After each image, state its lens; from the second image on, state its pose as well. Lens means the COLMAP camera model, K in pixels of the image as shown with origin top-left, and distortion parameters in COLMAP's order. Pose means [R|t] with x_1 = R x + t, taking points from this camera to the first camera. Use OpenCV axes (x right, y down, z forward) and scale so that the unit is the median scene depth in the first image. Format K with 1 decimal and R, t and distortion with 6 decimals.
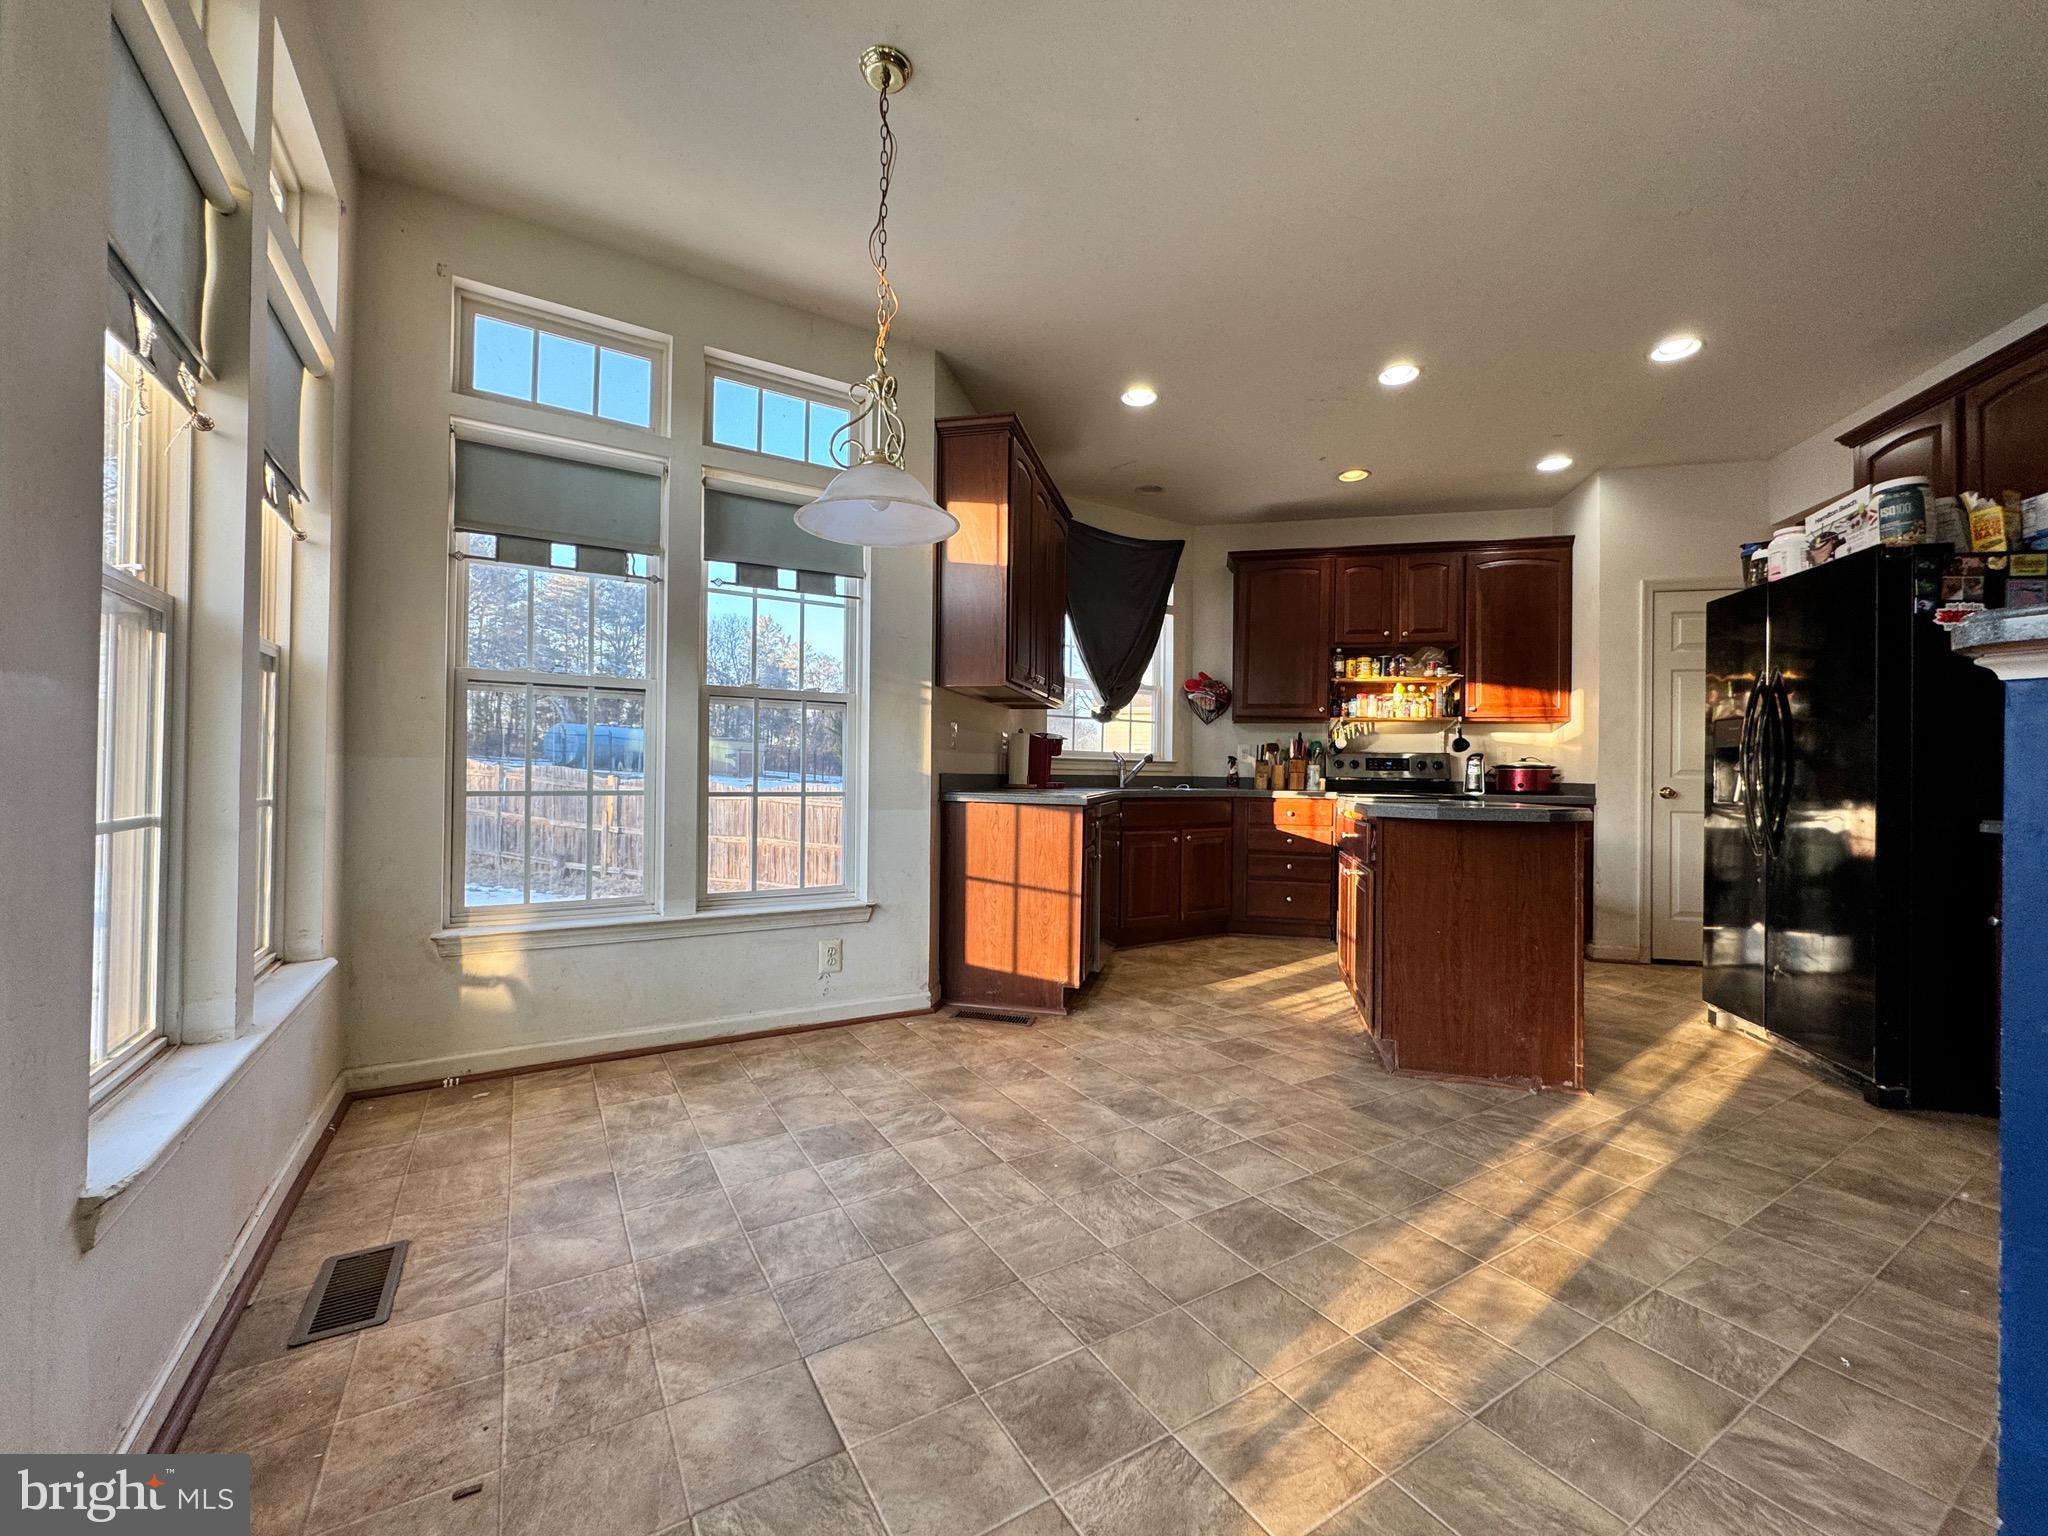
lens RADIAL K [[814.8, 0, 1018.3], [0, 814.8, 765.7], [0, 0, 1]] dist [-0.000115, -0.000451]
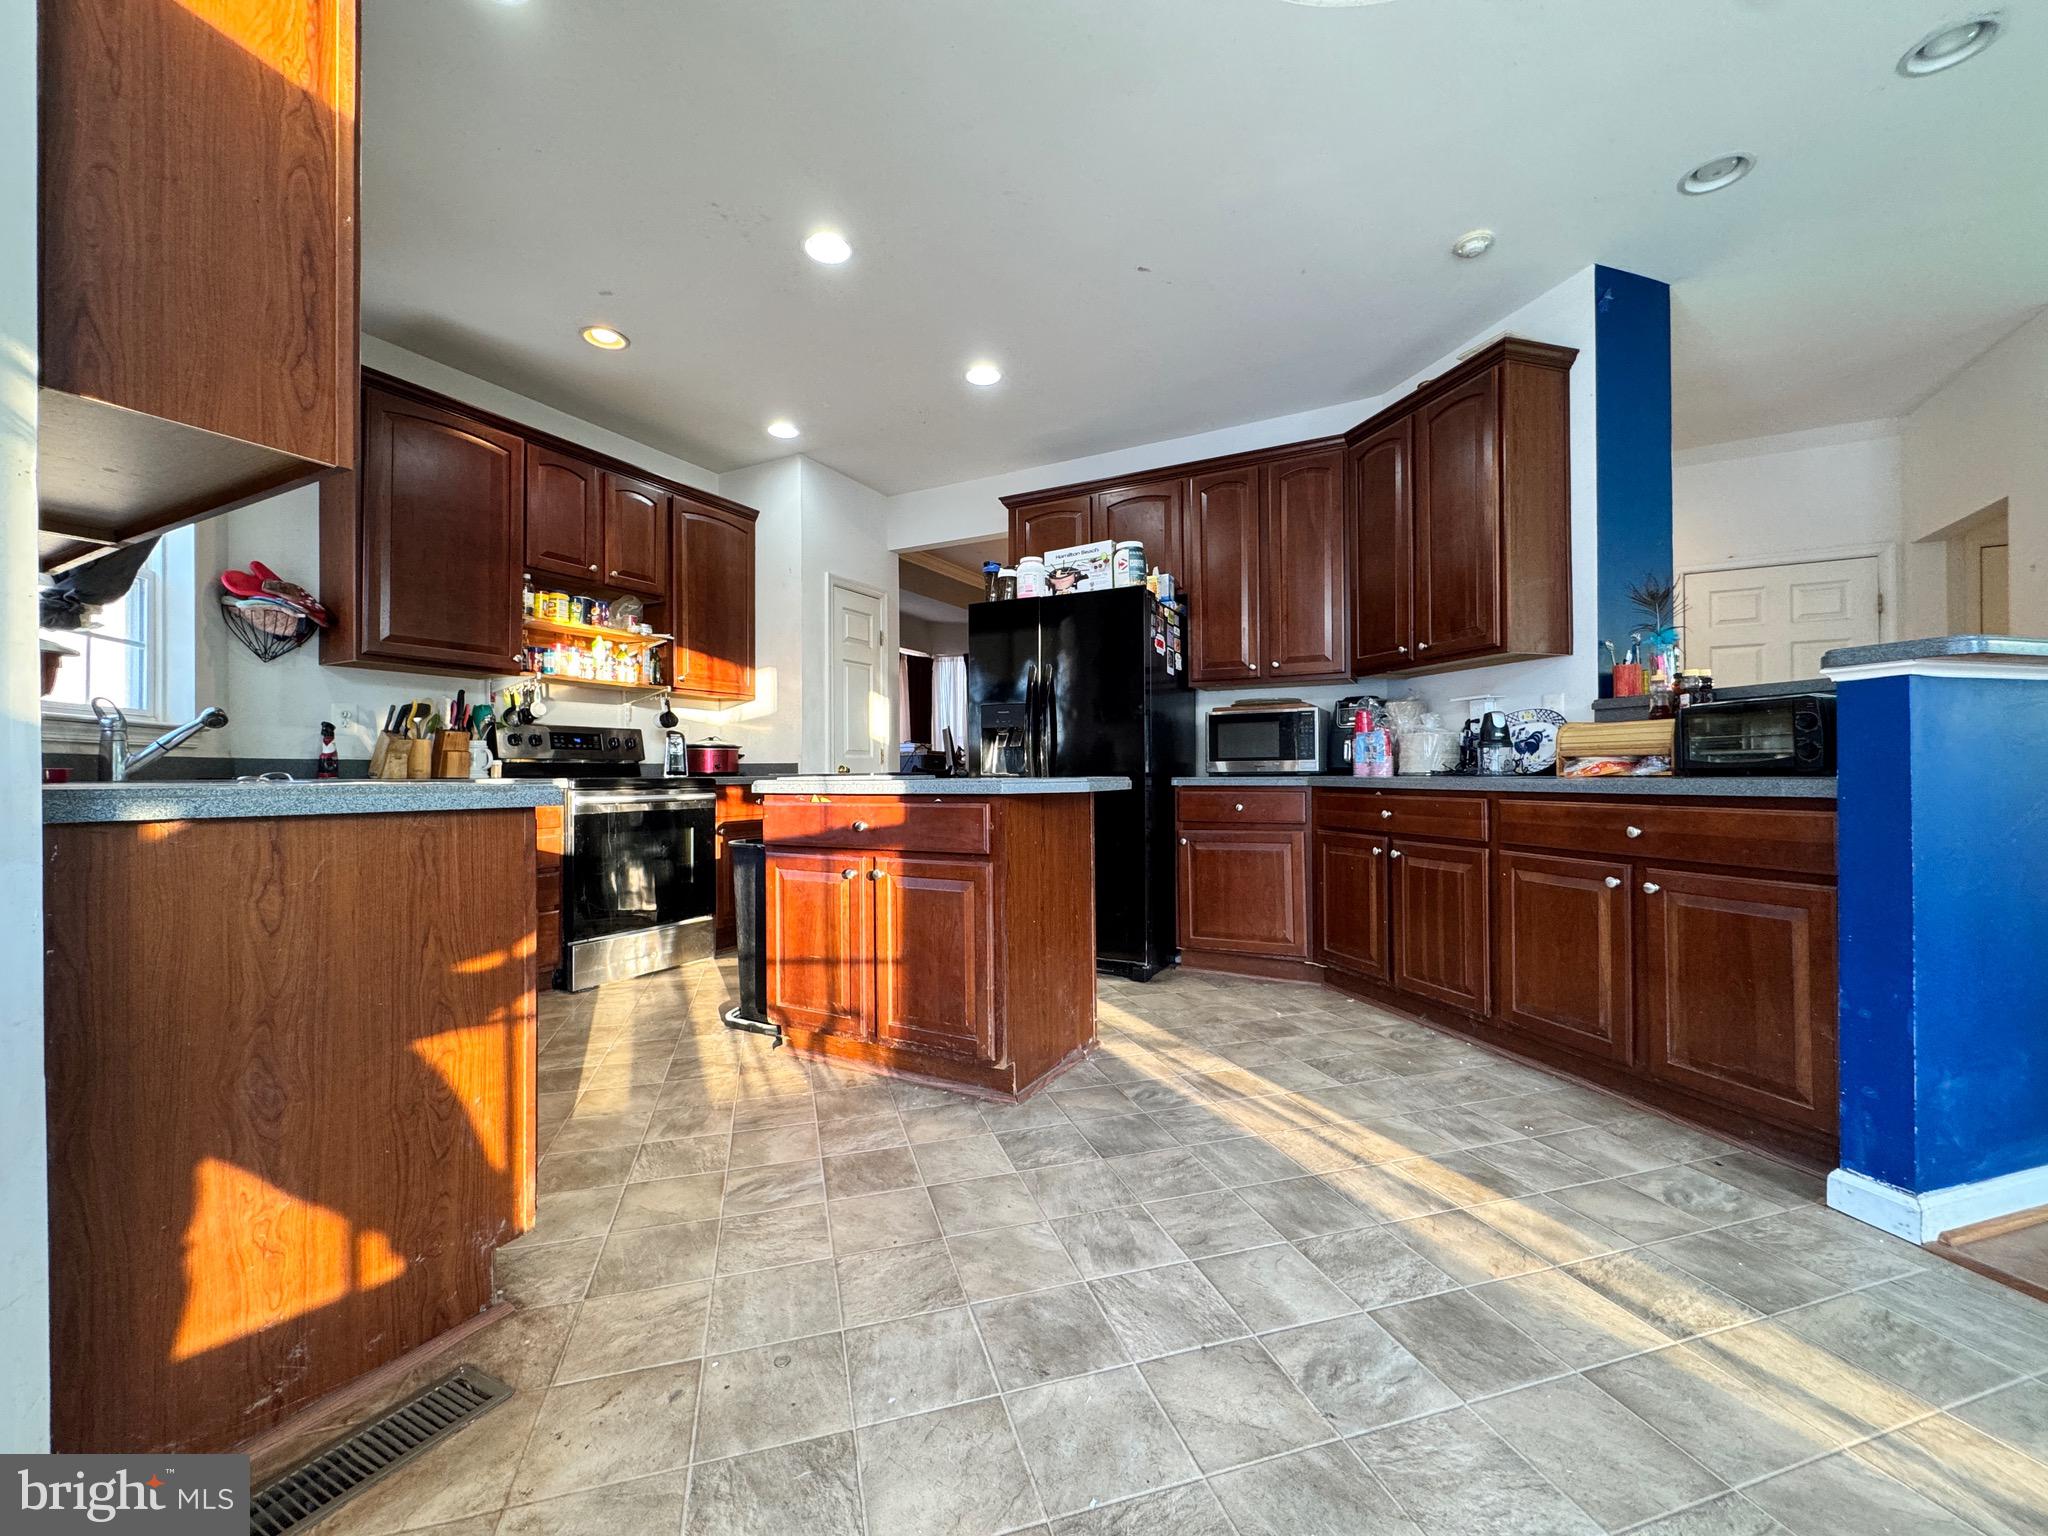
lens RADIAL K [[814.8, 0, 1019.3], [0, 814.8, 769.4], [0, 0, 1]] dist [-0.000115, -0.000451]
pose [[0.248587, -0.013751, 0.968512, -0.311410], [-0.000031, 0.999899, 0.014204, 0.023970], [-0.968610, -0.003561, 0.248562, 0.724002]]
